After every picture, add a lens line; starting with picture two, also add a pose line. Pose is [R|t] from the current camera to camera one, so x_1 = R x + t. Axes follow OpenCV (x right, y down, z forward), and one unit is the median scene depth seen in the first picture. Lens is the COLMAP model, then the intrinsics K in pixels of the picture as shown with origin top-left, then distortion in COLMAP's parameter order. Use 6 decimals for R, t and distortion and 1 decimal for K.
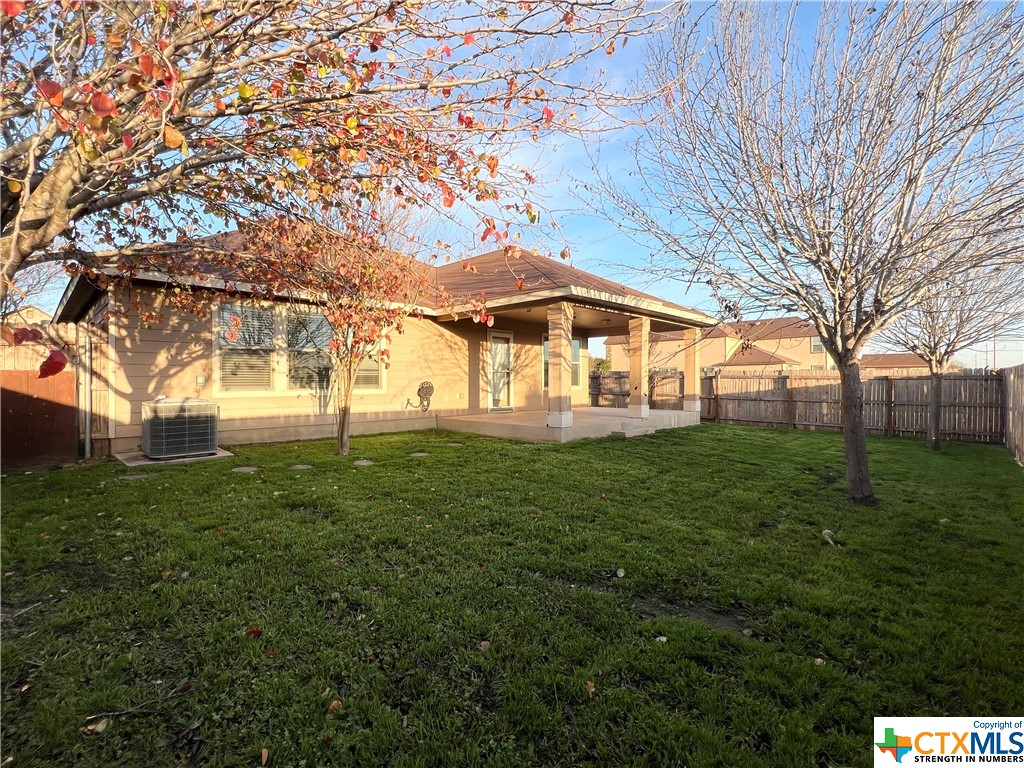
lens RADIAL K [[476.0, 0, 514.5], [0, 476.0, 387.5], [0, 0, 1]] dist [0.001377, 0.000021]
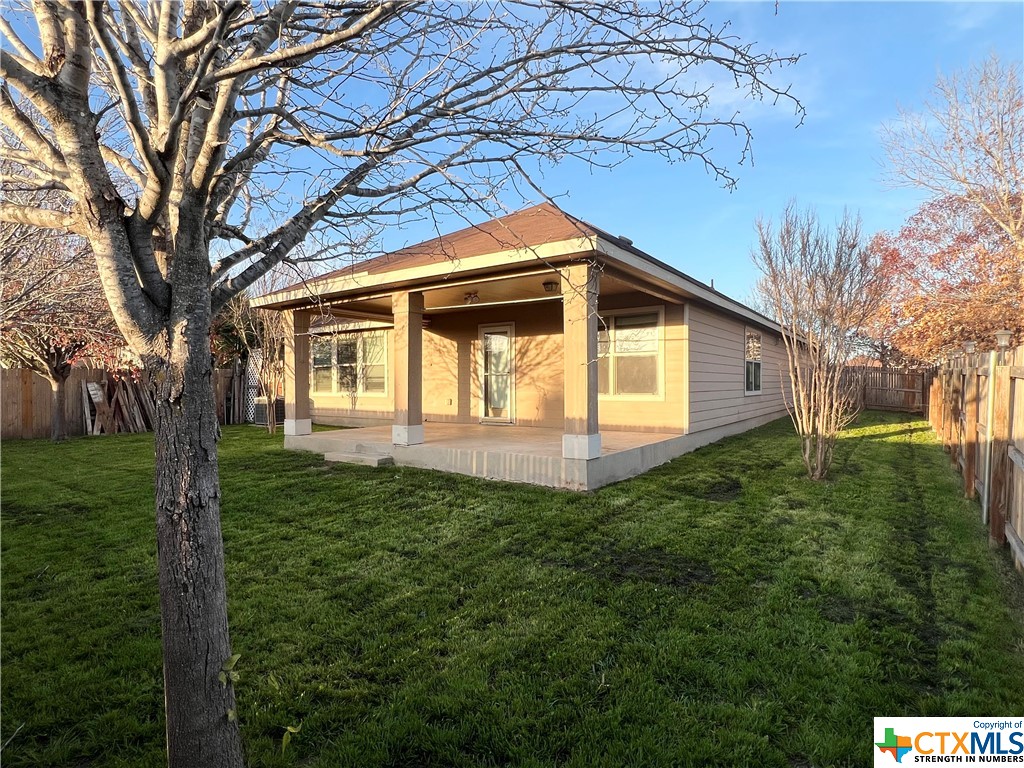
lens RADIAL K [[555.8, 0, 514.2], [0, 555.8, 382.4], [0, 0, 1]] dist [0.000604, -0.001321]
pose [[0.125461, 0.000030, -0.992098, 1.000396], [-0.003742, 0.999993, -0.000443, -0.020012], [0.992091, 0.003768, 0.125461, 0.994382]]
